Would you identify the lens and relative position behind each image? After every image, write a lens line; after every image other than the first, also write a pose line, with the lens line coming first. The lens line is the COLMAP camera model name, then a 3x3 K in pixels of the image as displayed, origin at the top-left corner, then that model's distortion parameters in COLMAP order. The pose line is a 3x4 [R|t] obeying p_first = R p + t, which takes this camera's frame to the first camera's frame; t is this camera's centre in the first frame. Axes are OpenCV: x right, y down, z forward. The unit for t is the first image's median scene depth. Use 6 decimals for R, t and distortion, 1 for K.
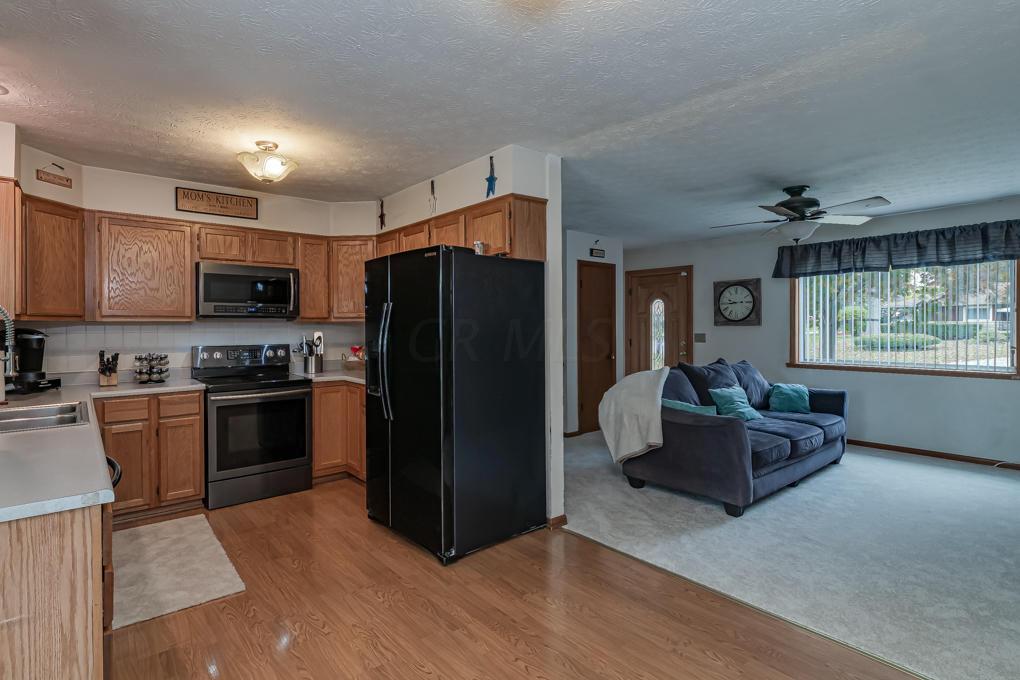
lens RADIAL K [[504.6, 0, 508.7], [0, 504.6, 333.1], [0, 0, 1]] dist [0.001112, 0.001156]
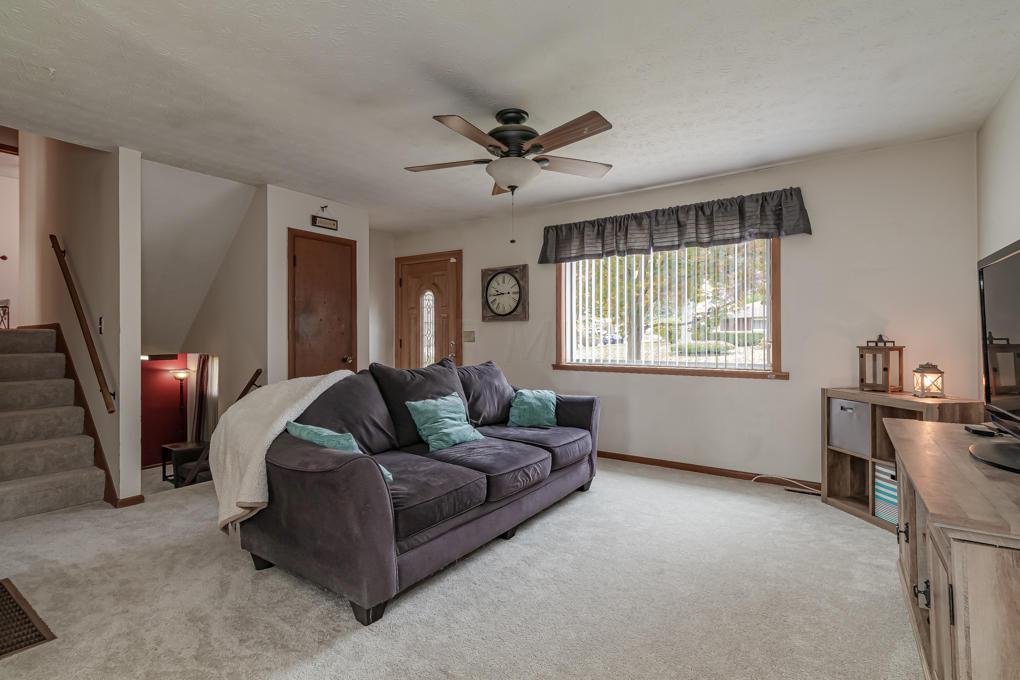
lens RADIAL K [[478.7, 0, 510.0], [0, 478.7, 340.0], [0, 0, 1]] dist [0.014418, -0.000163]
pose [[0.966320, 0.000842, 0.257342, 0.333137], [0.000657, 0.999983, -0.005740, 0.027654], [-0.257342, 0.005716, 0.966303, 0.297869]]
